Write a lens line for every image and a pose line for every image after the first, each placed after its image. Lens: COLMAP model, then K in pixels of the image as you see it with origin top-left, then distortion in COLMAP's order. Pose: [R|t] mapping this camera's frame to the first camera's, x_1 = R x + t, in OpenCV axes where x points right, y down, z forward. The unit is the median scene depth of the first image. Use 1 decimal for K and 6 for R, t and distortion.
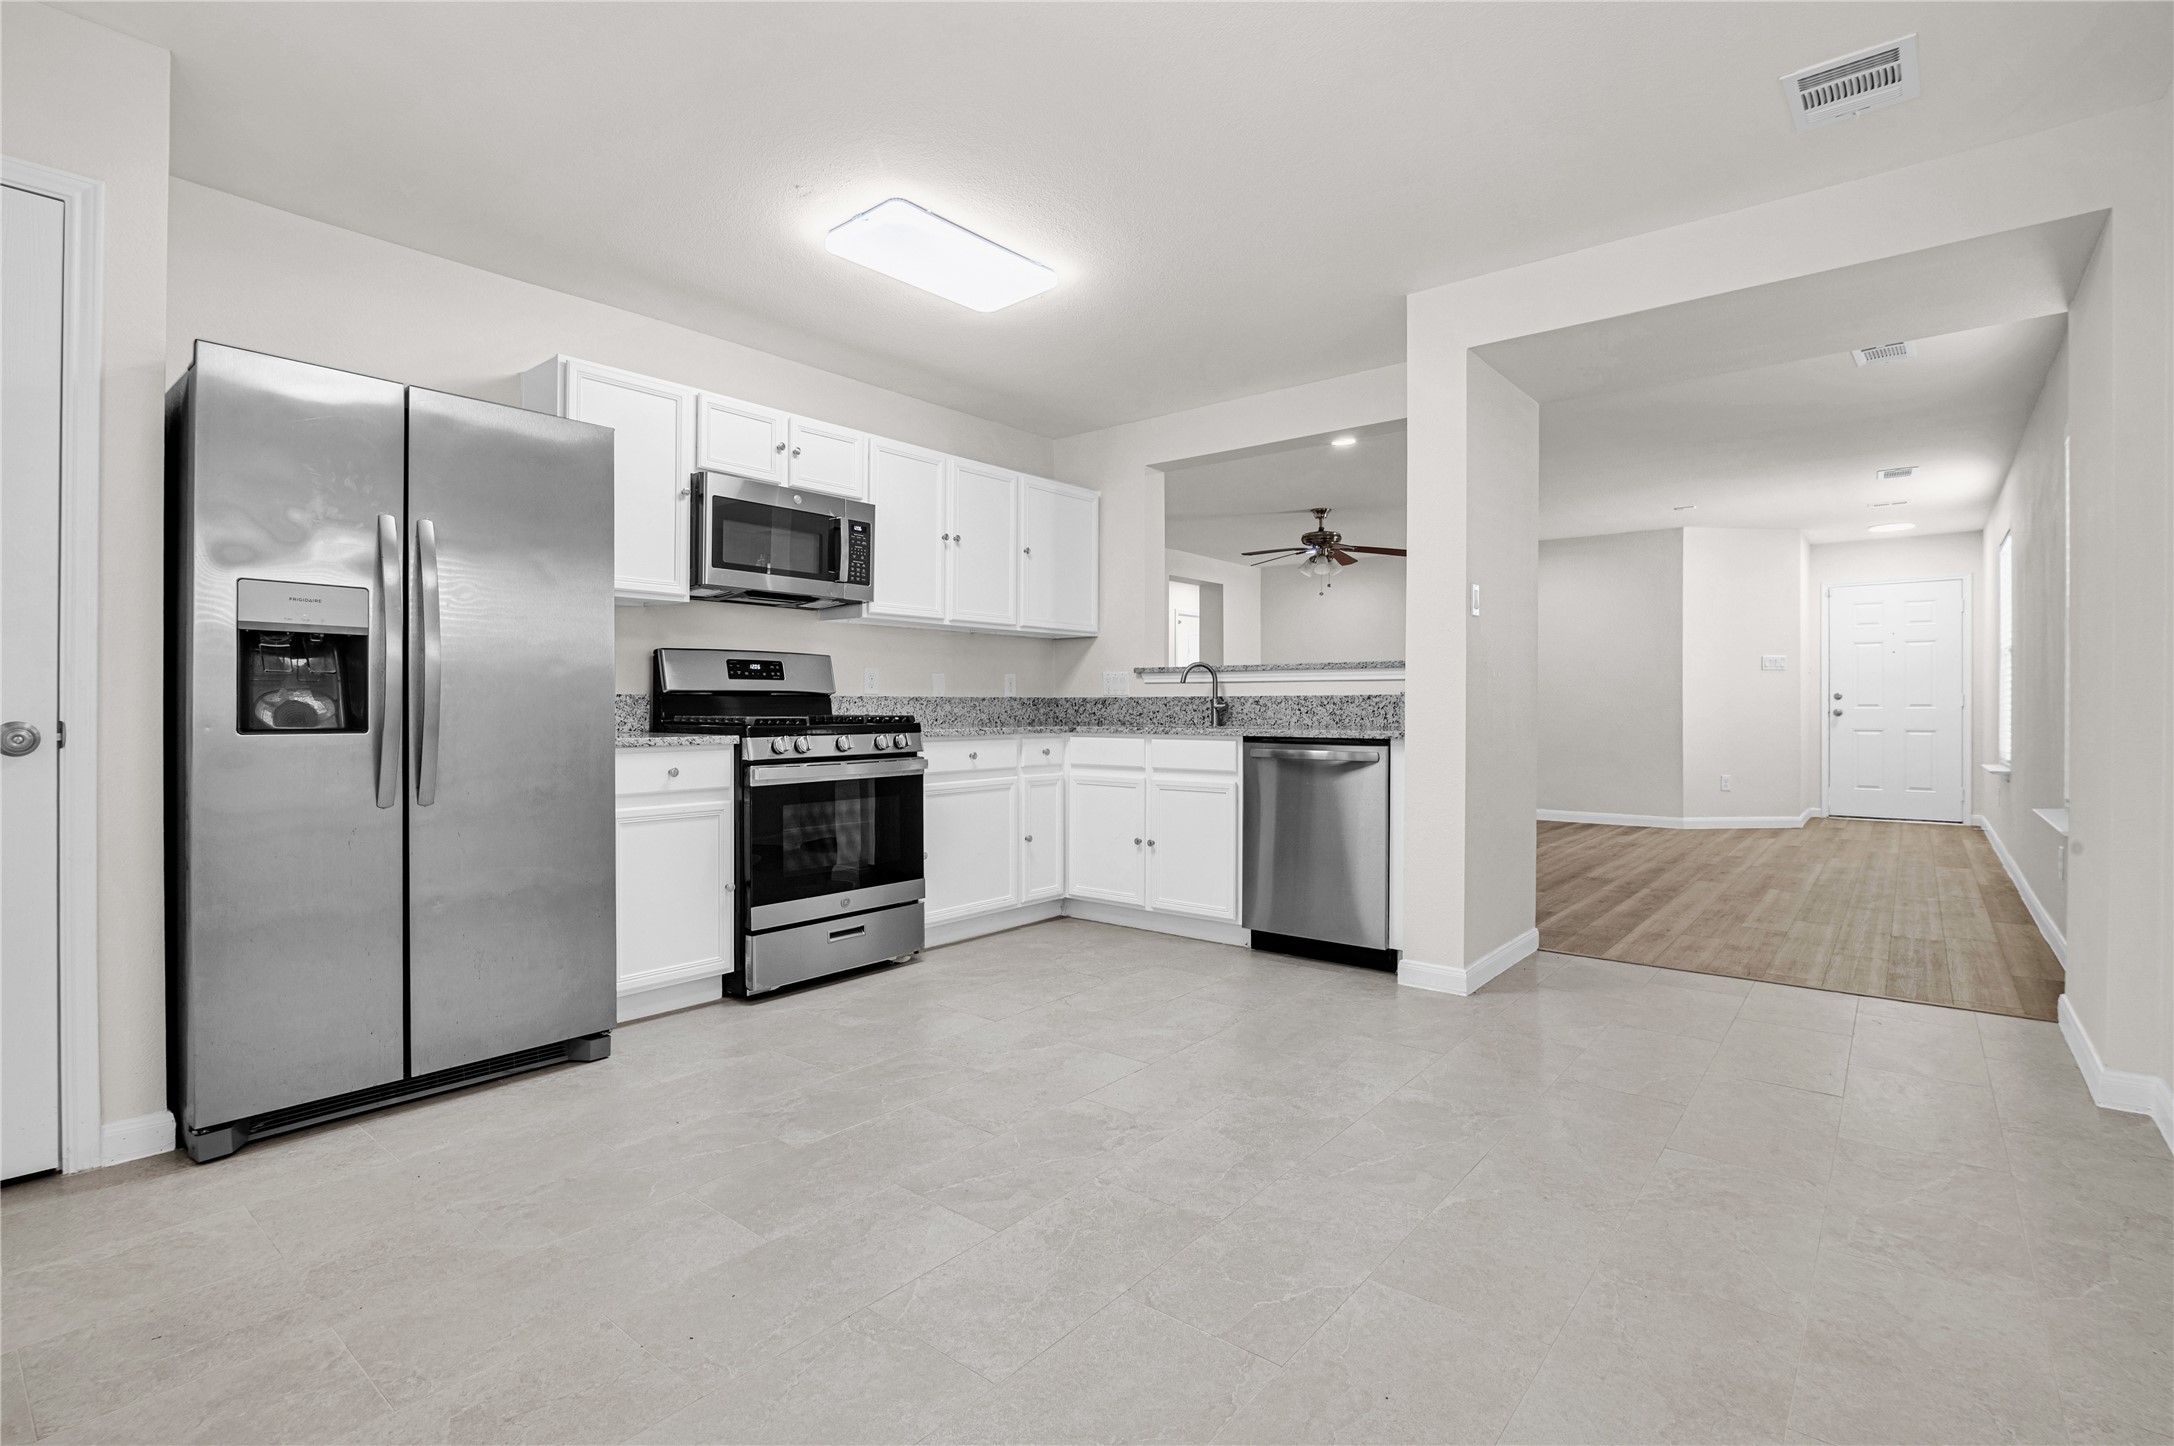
lens RADIAL K [[1008.5, 0, 1081.9], [0, 1008.5, 714.3], [0, 0, 1]] dist [-0.018369, 0.000314]
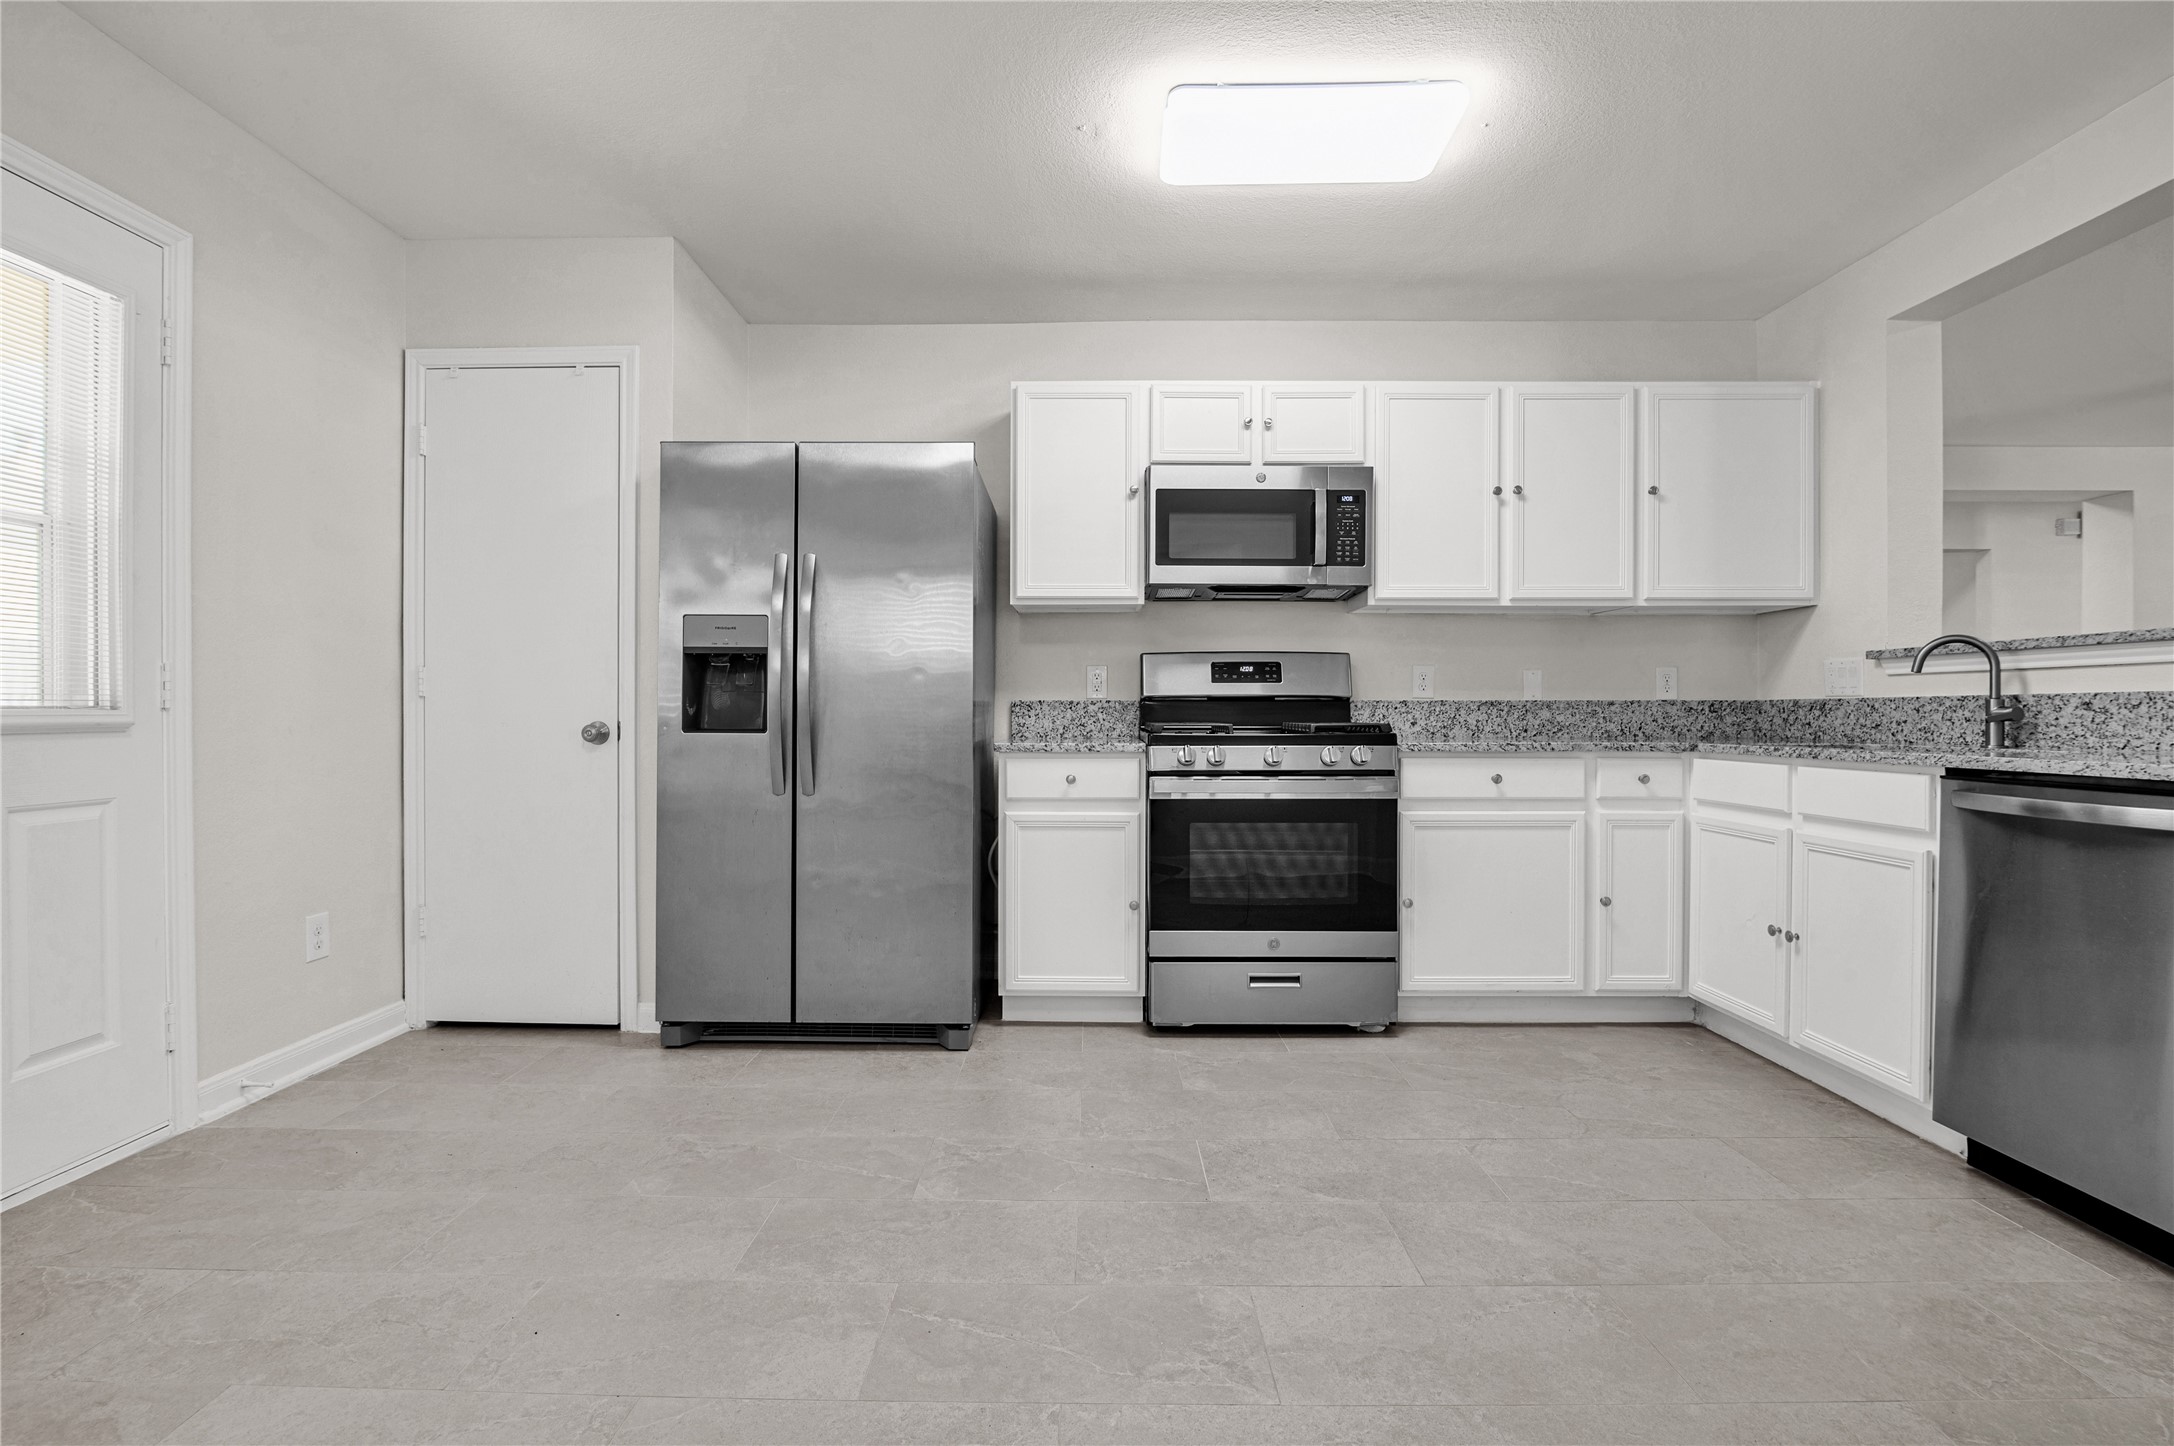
lens RADIAL K [[1008.5, 0, 1083.8], [0, 1008.5, 717.7], [0, 0, 1]] dist [-0.018369, 0.000314]
pose [[0.628424, 0.004100, -0.777860, 0.303827], [-0.007333, 0.999973, -0.000653, -0.001488], [0.777836, 0.006115, 0.628437, 0.324392]]
